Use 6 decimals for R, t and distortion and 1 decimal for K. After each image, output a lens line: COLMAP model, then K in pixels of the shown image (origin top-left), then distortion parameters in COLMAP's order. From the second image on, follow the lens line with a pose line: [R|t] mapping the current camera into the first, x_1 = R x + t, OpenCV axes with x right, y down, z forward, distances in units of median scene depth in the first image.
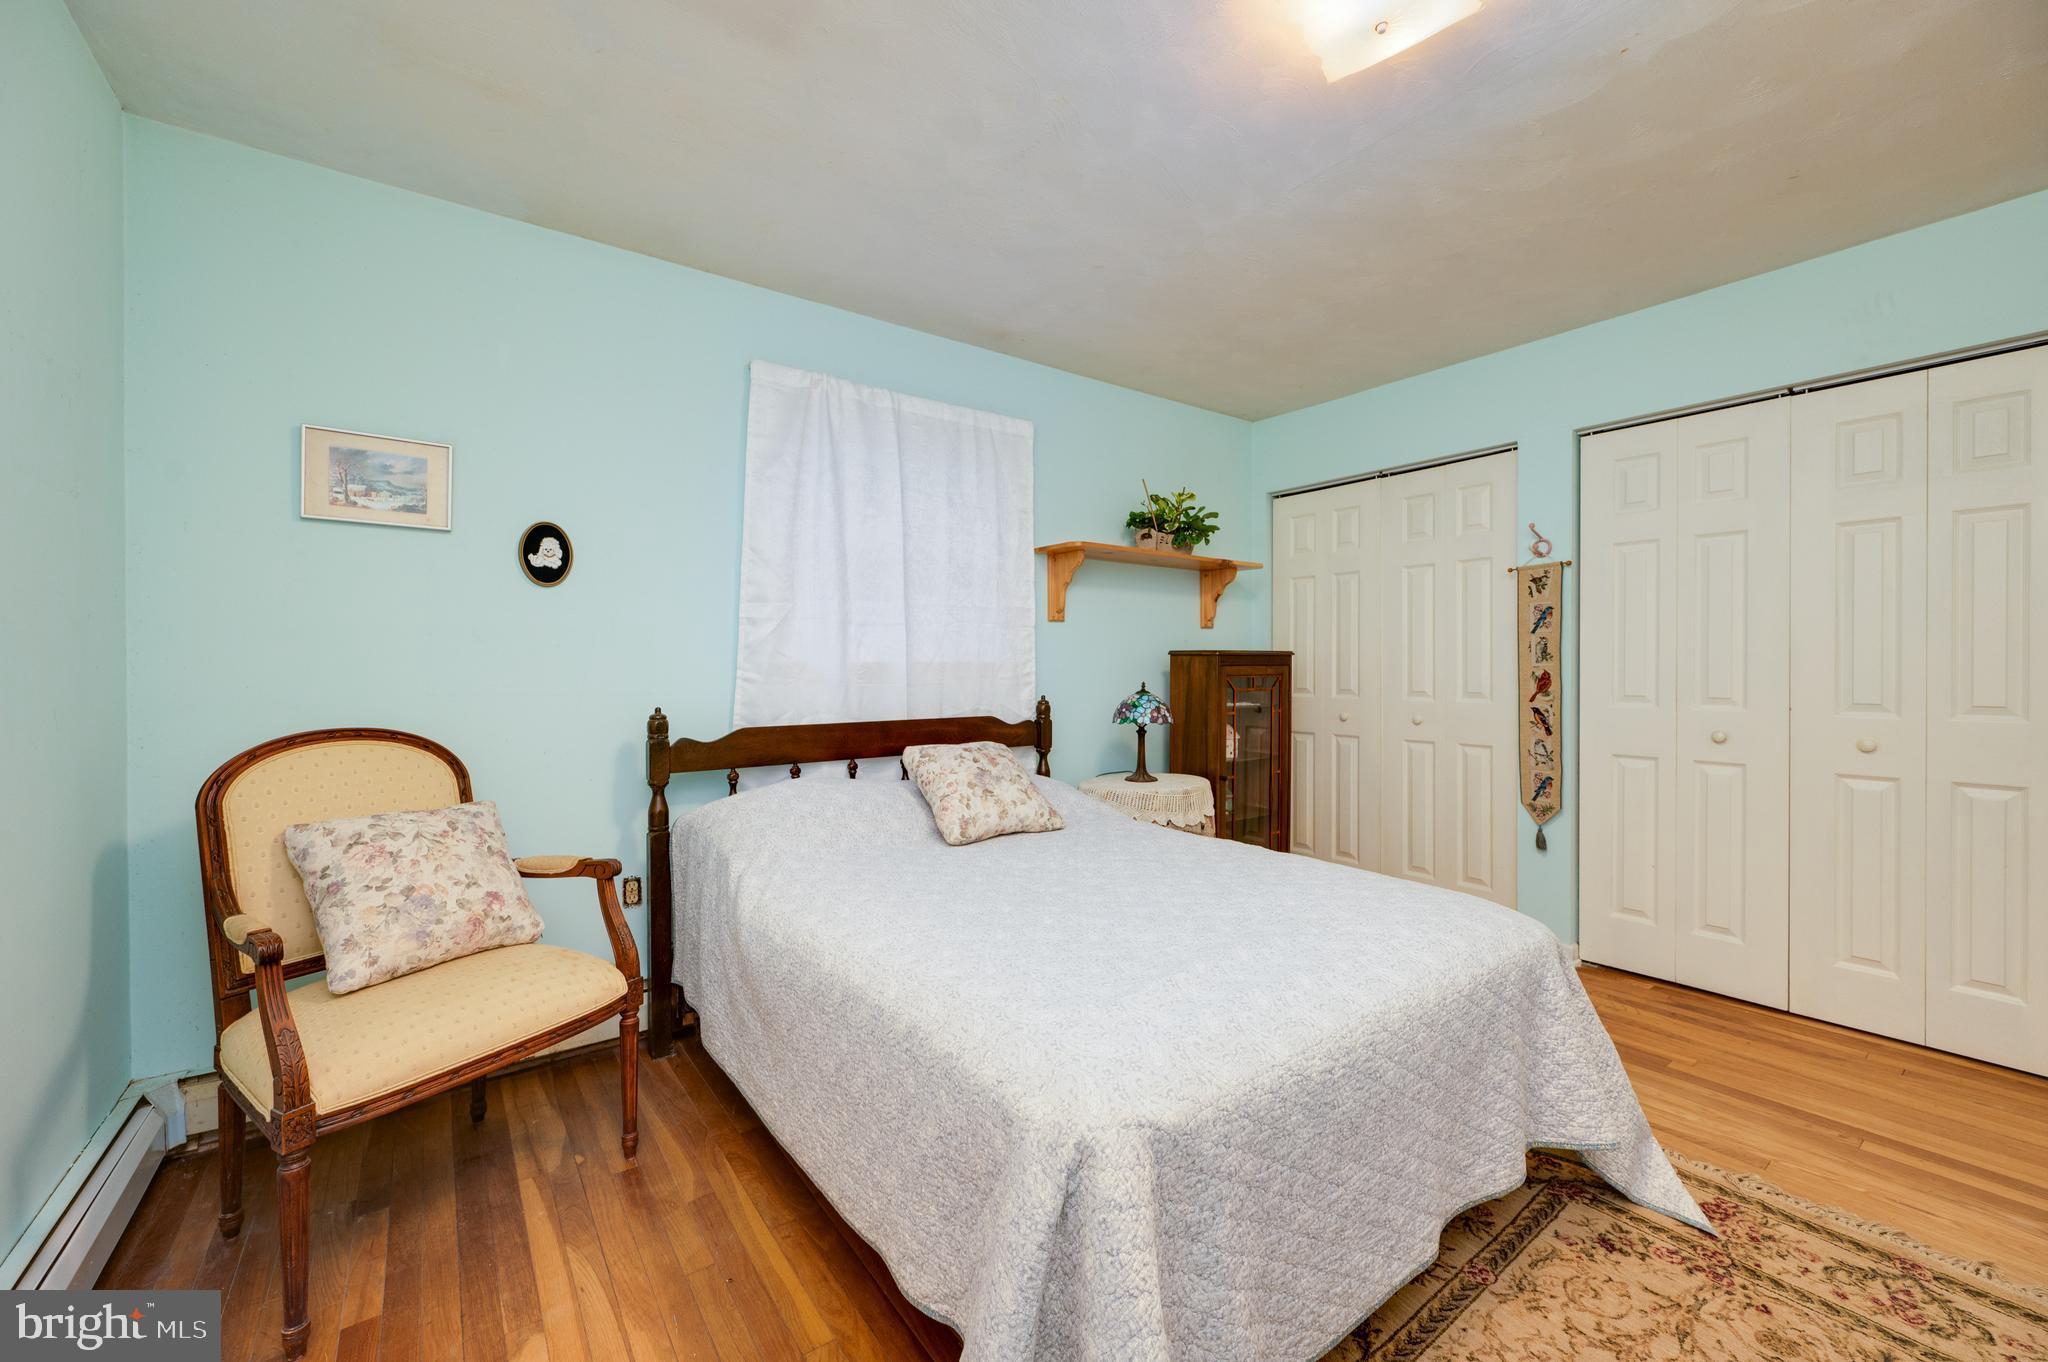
lens RADIAL K [[813.2, 0, 1028.2], [0, 813.2, 671.1], [0, 0, 1]] dist [-0.003215, -0.000026]
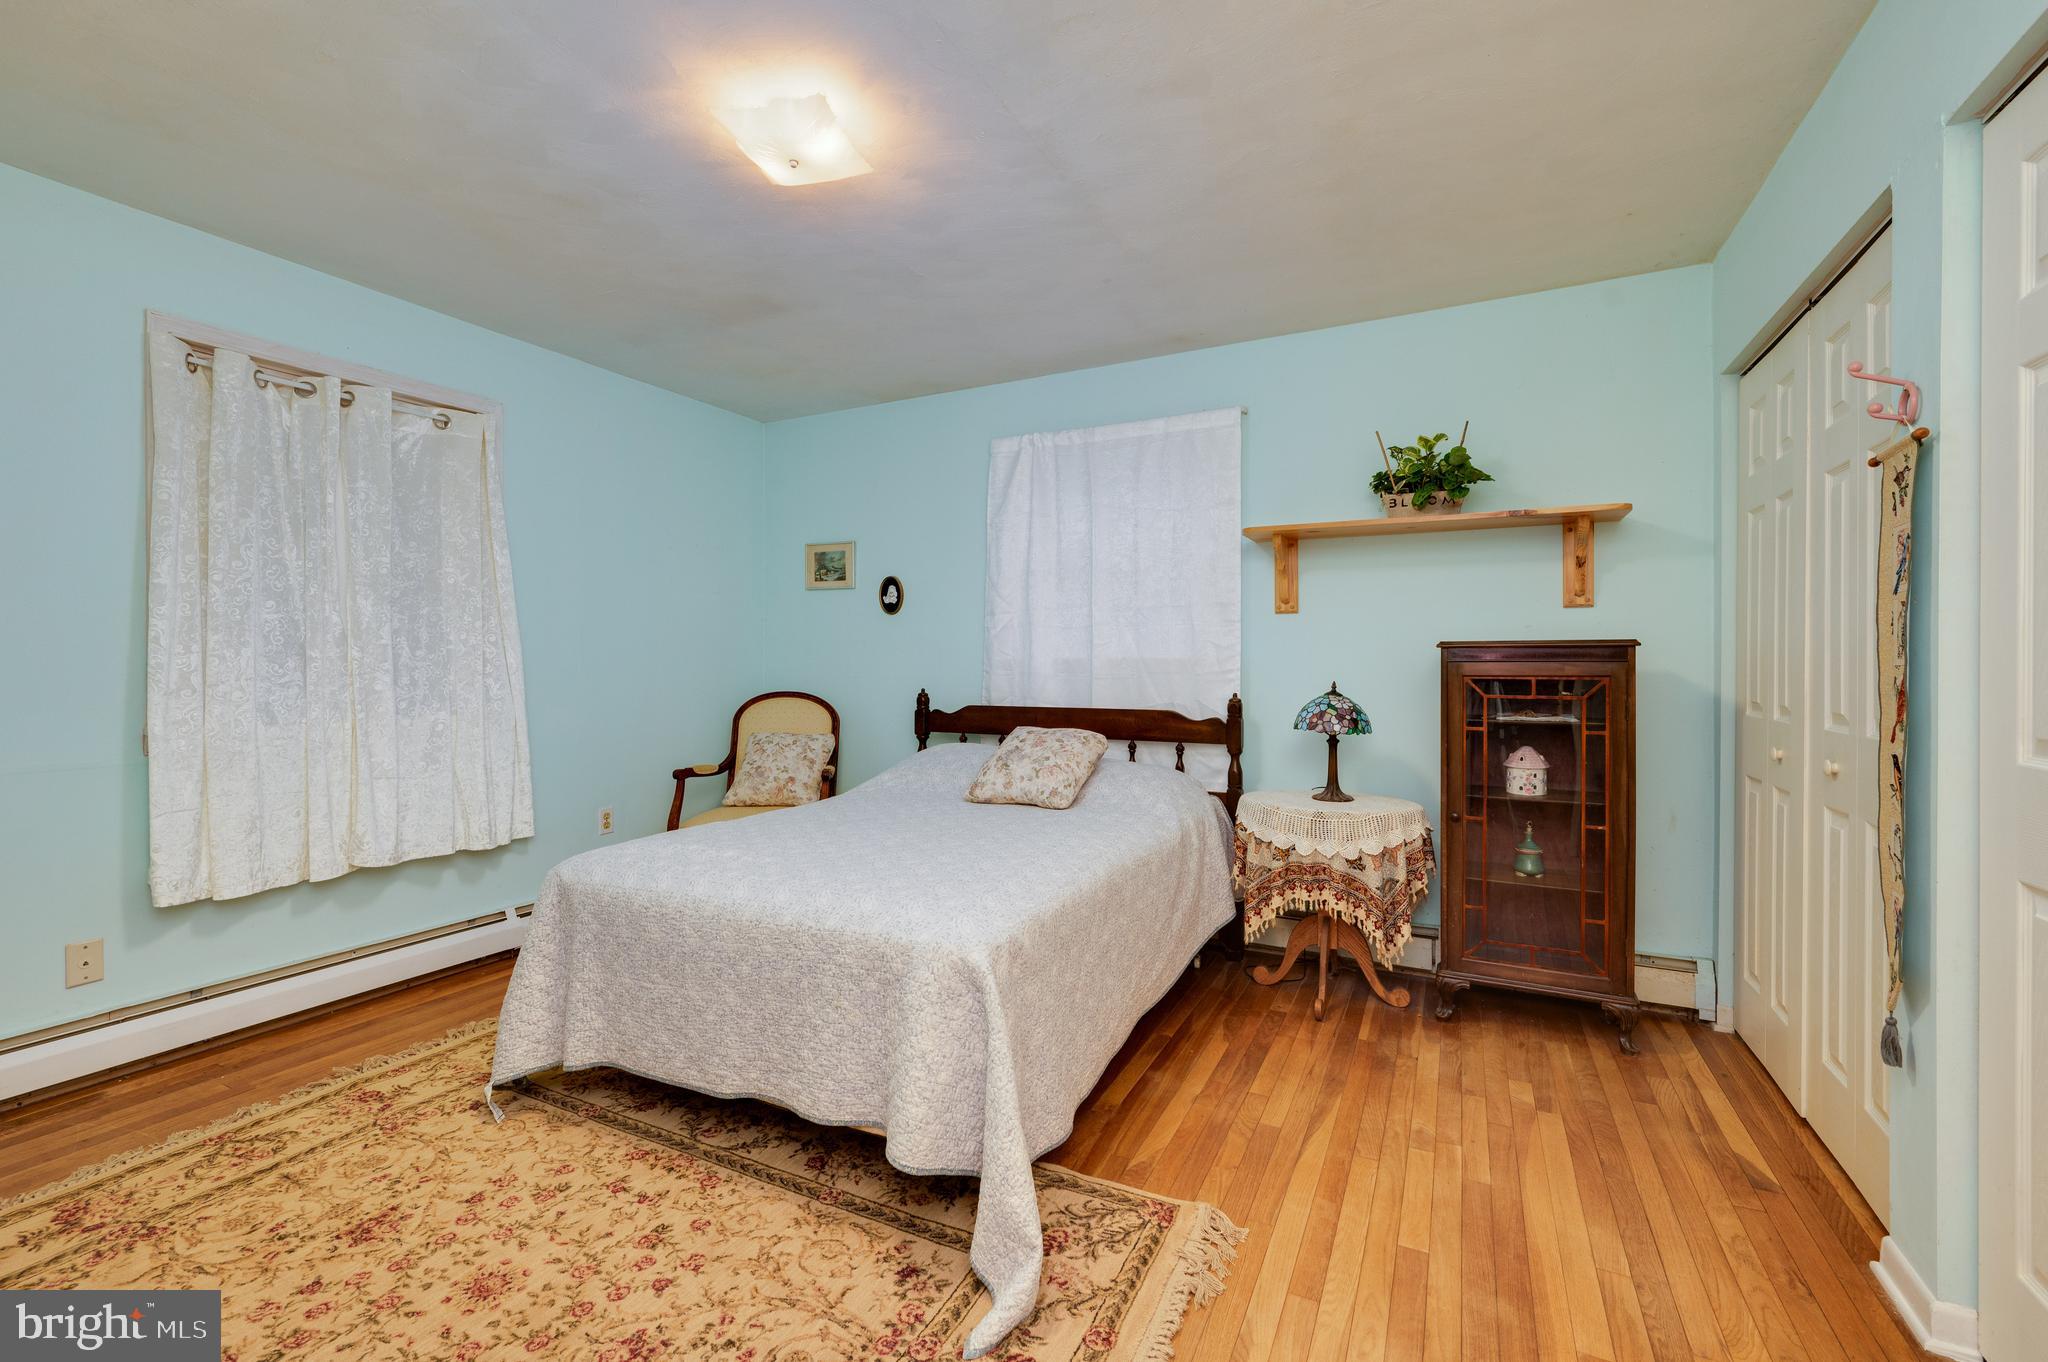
lens RADIAL K [[865.0, 0, 1022.4], [0, 865.0, 670.2], [0, 0, 1]] dist [-0.003711, -0.000384]
pose [[0.437286, 0.011900, -0.899244, 1.049248], [-0.005596, 0.999929, 0.010511, -0.008273], [0.899305, 0.000436, 0.437322, 0.422471]]
